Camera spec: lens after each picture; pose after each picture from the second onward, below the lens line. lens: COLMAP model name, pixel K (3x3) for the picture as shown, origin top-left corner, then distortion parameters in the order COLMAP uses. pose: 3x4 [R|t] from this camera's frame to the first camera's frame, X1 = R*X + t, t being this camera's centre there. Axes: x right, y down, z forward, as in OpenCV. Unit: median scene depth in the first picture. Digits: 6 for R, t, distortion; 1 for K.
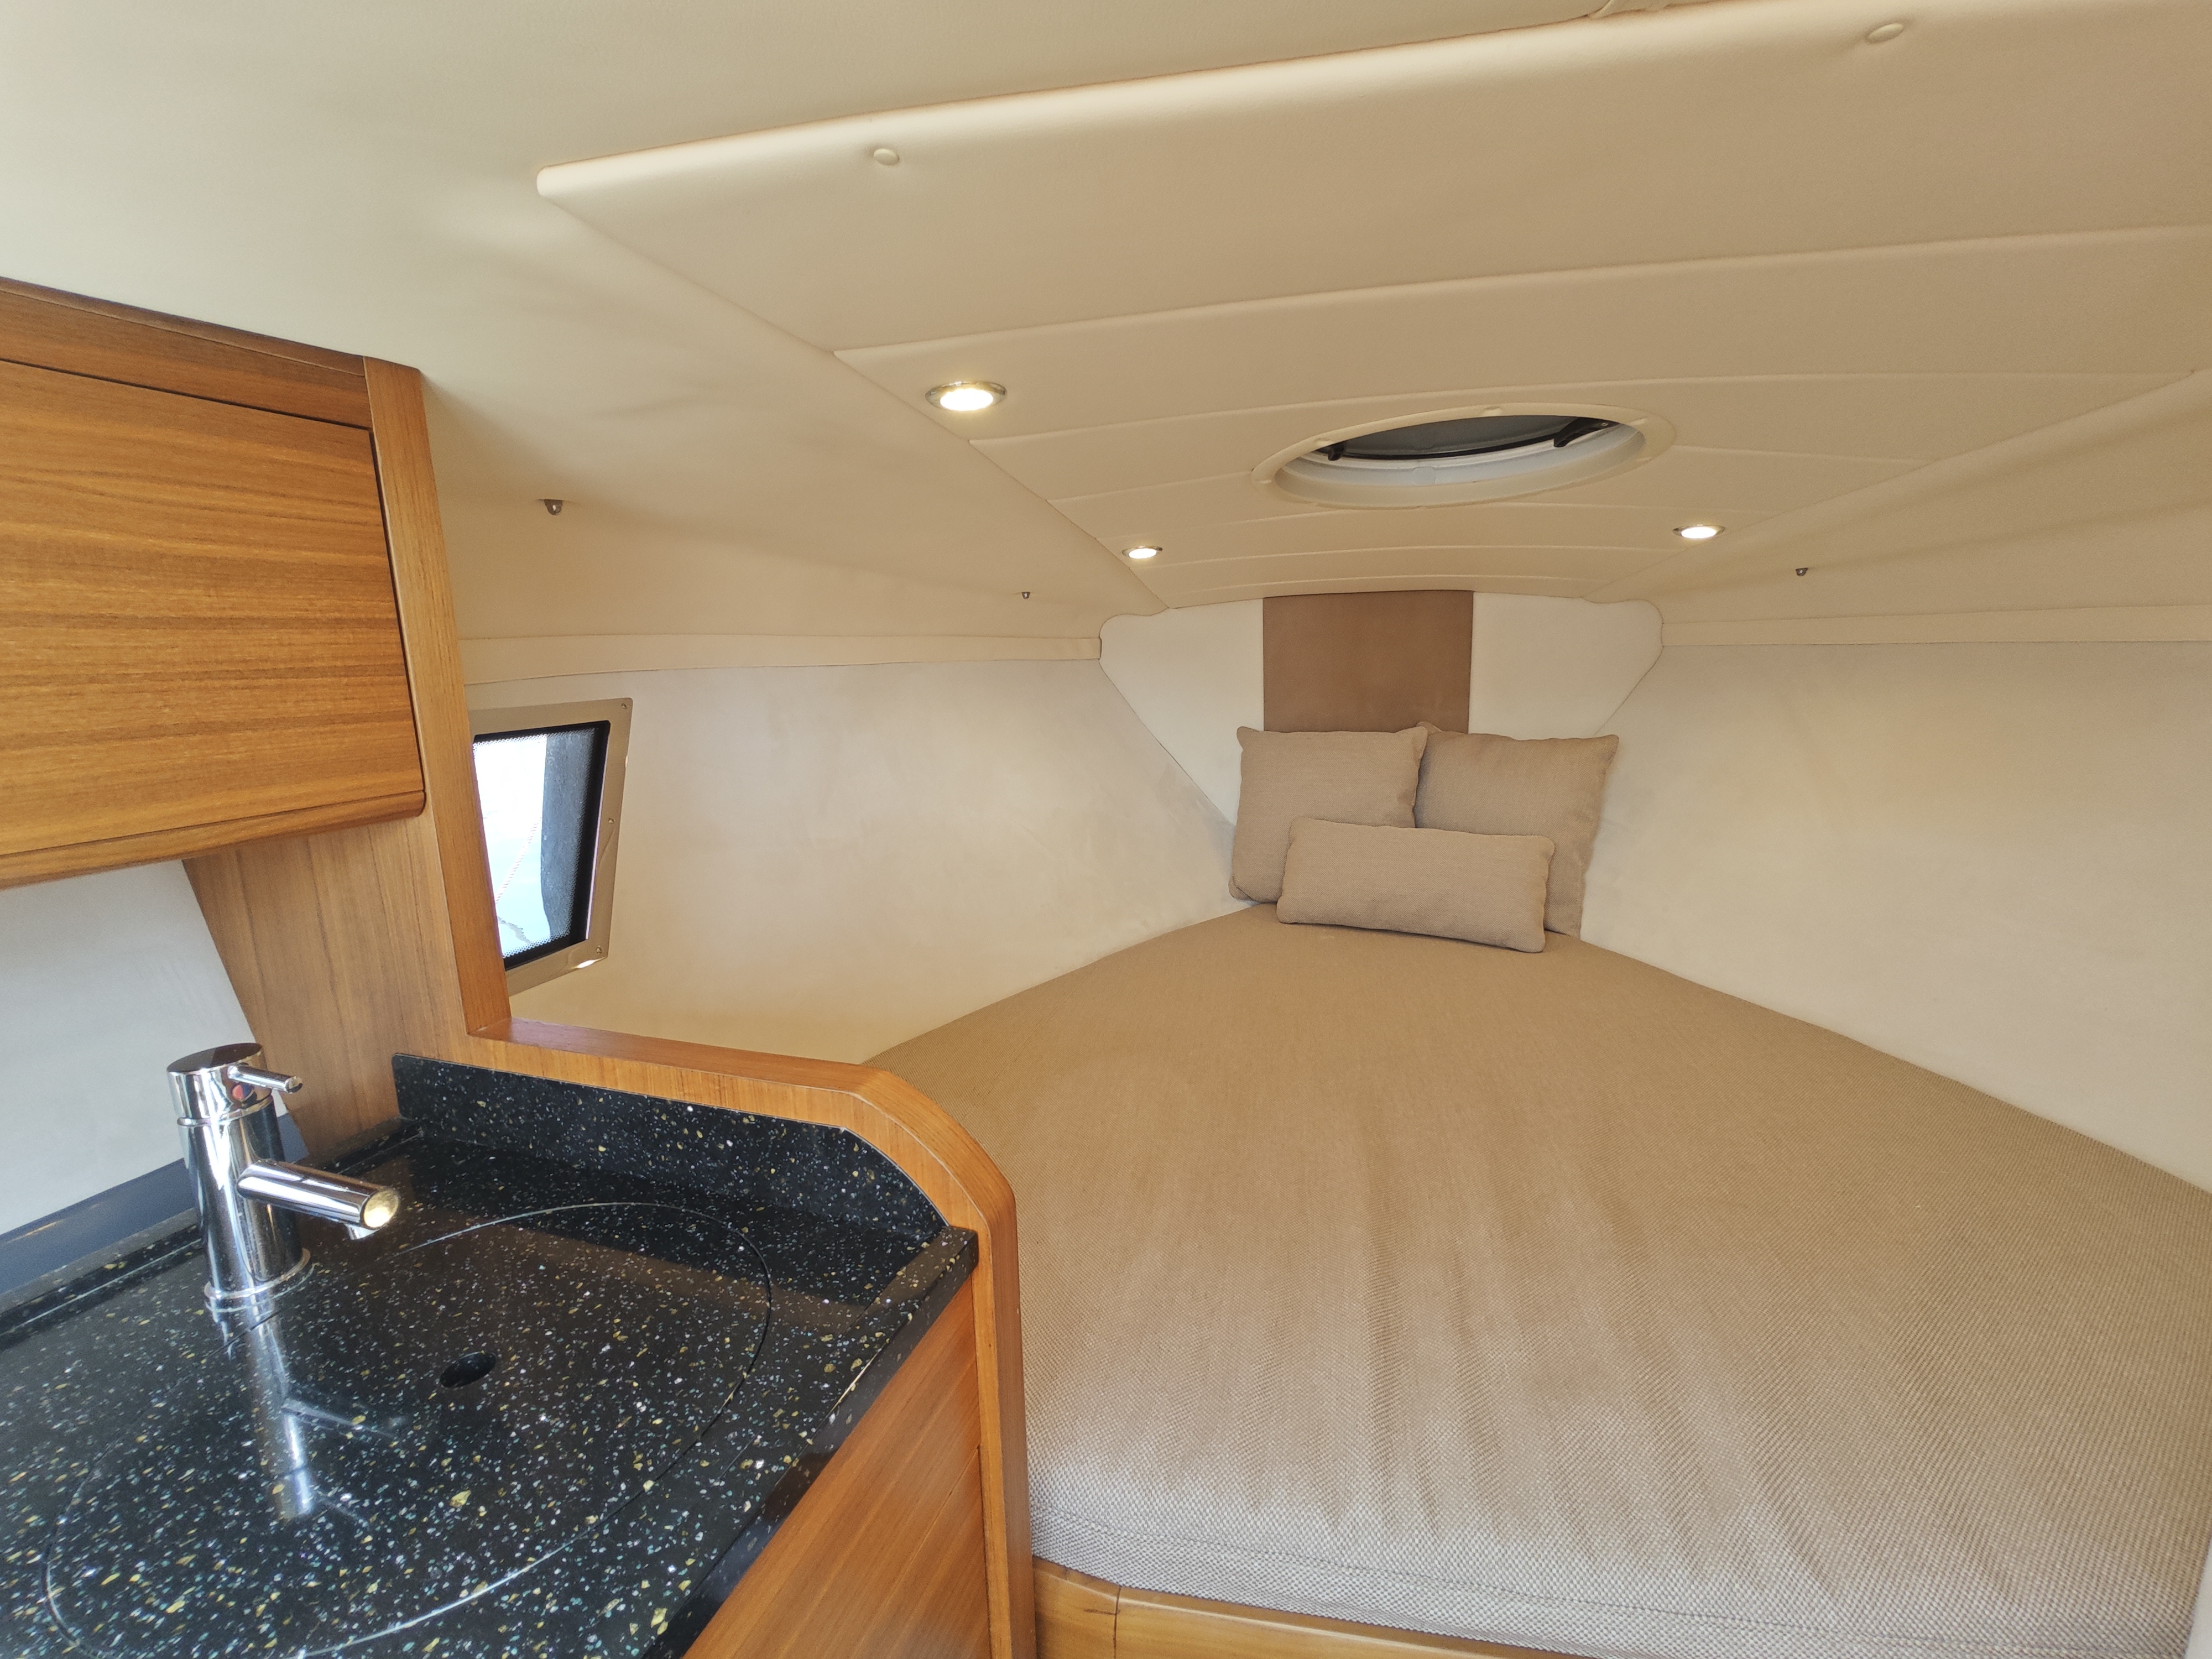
lens RADIAL K [[952.3, 0, 1108.8], [0, 952.3, 817.8], [0, 0, 1]] dist [0.000195, -0.000246]
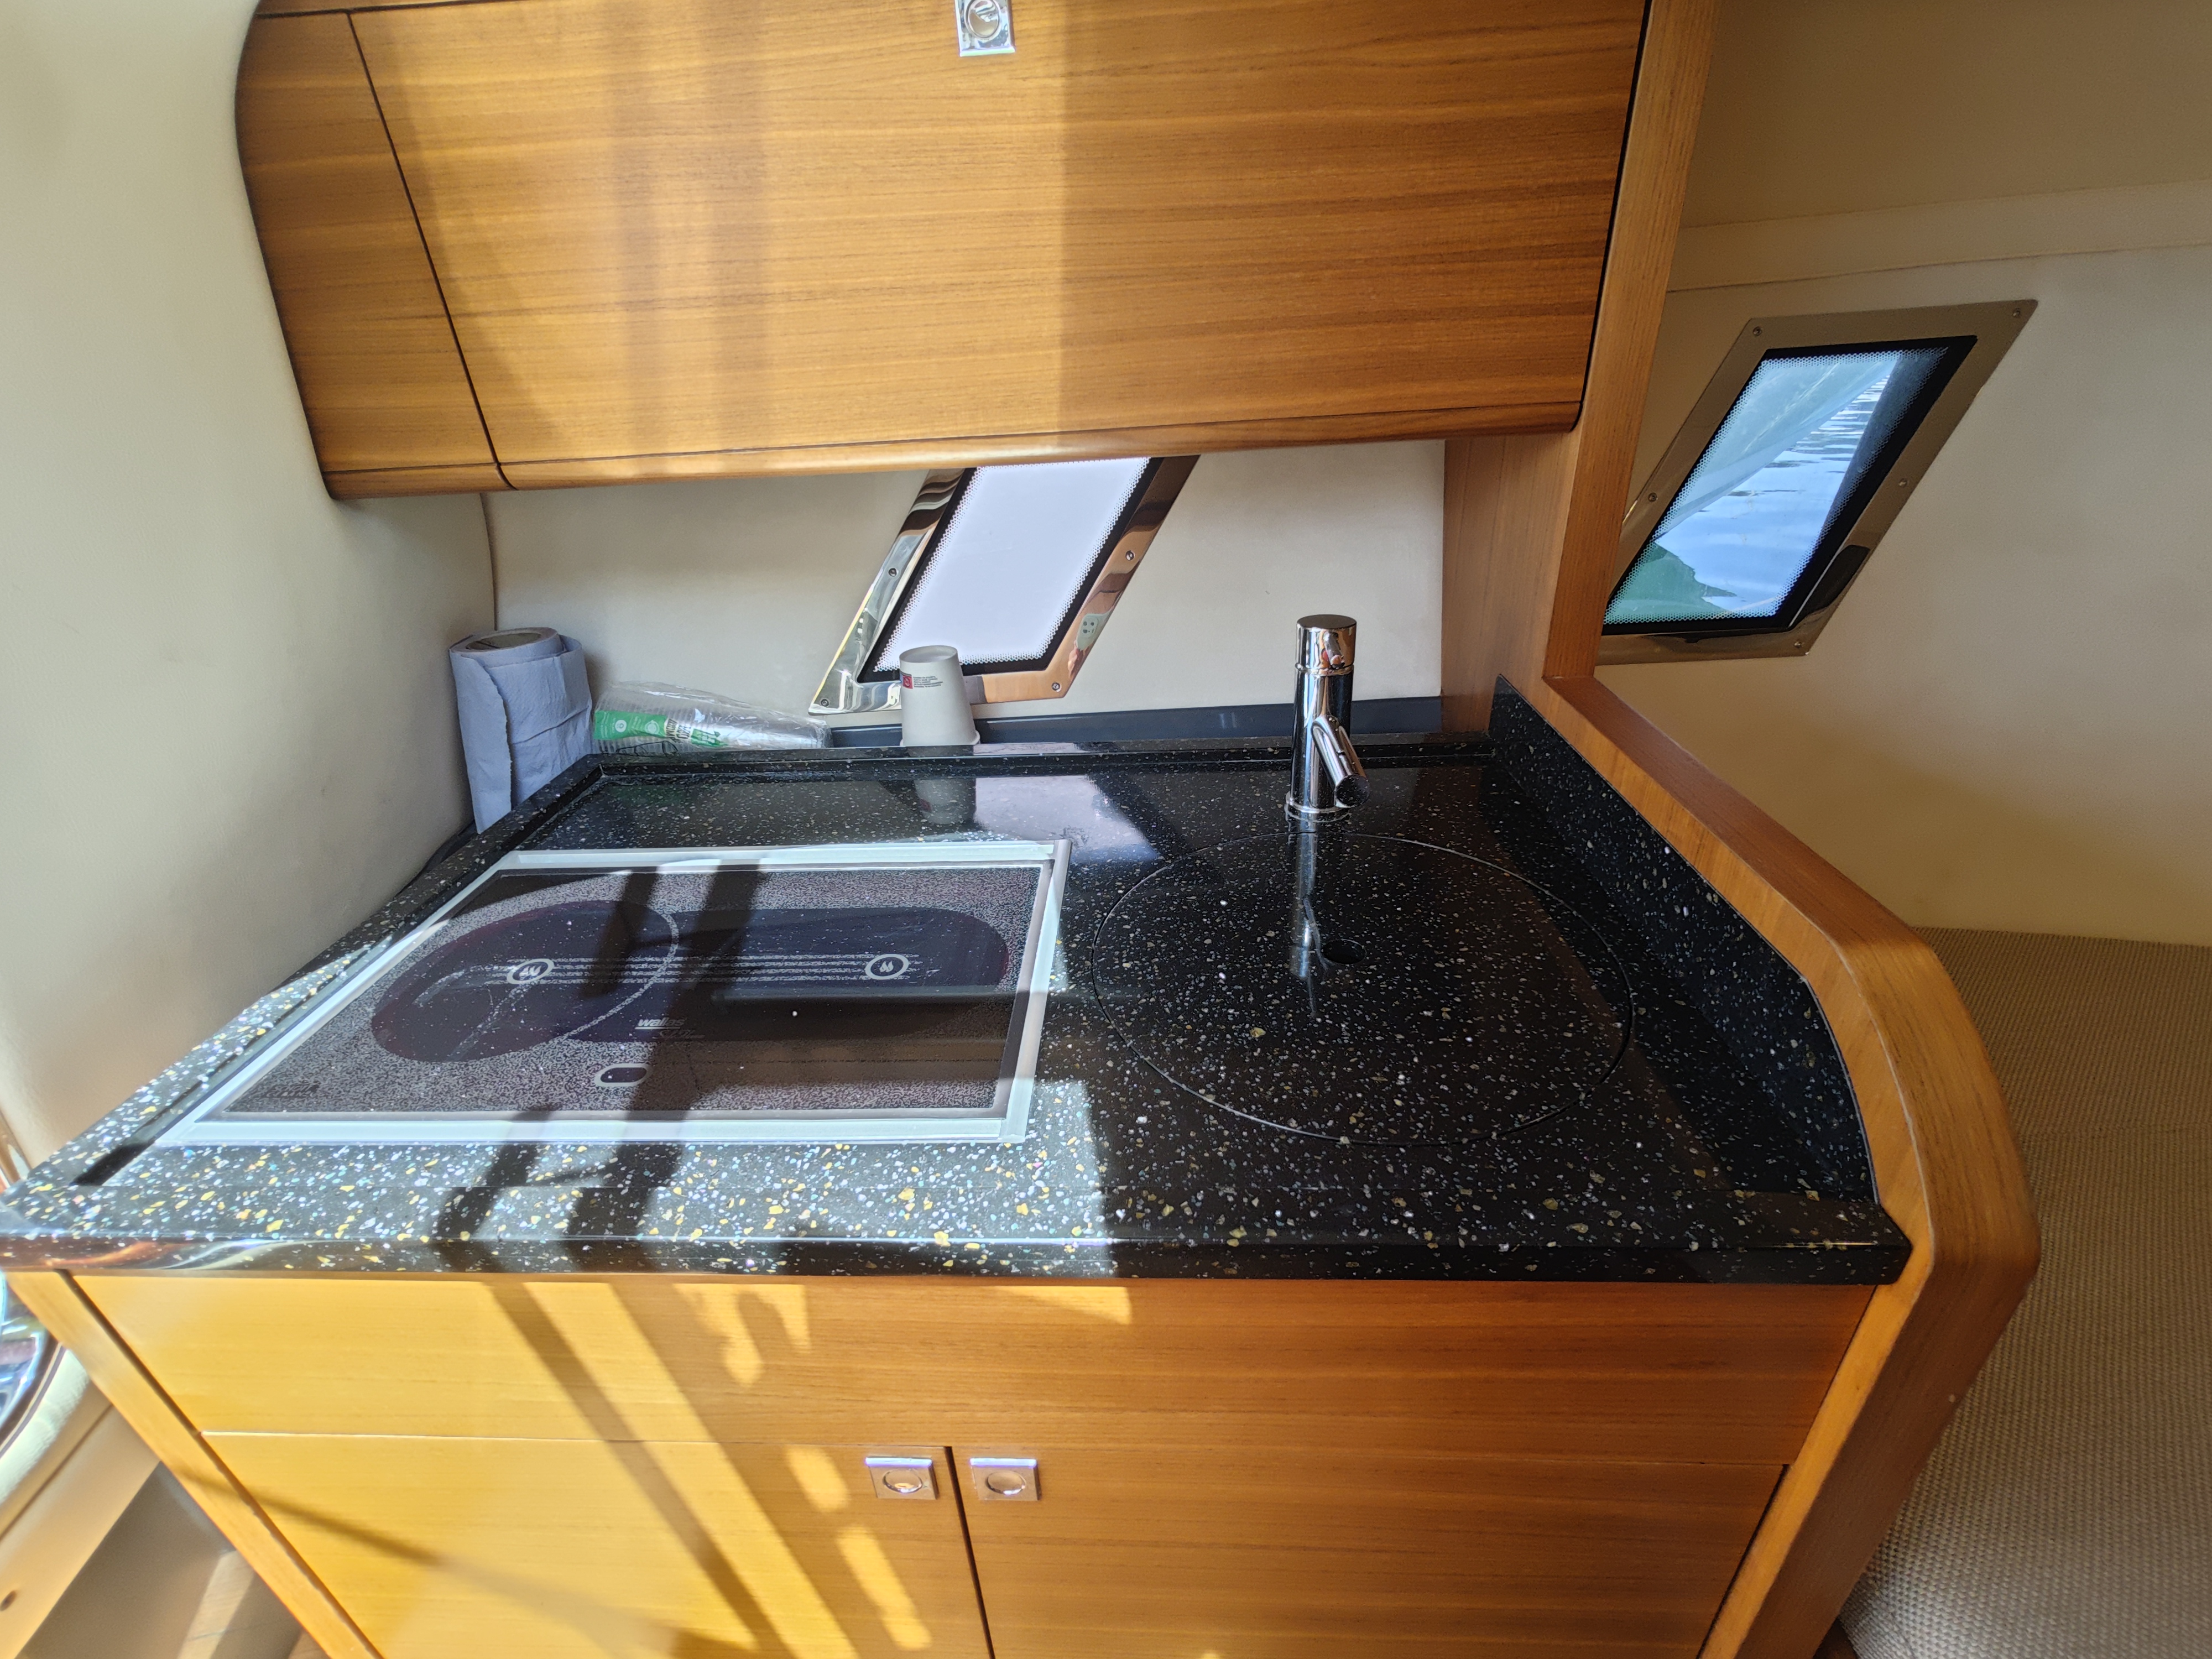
lens RADIAL K [[952.3, 0, 1108.8], [0, 952.3, 817.8], [0, 0, 1]] dist [0.000195, -0.000246]
pose [[0.286812, 0.444862, -0.848432, 0.107187], [-0.125801, 0.895461, 0.426994, -0.005180], [0.949691, -0.015733, 0.312793, 0.322104]]
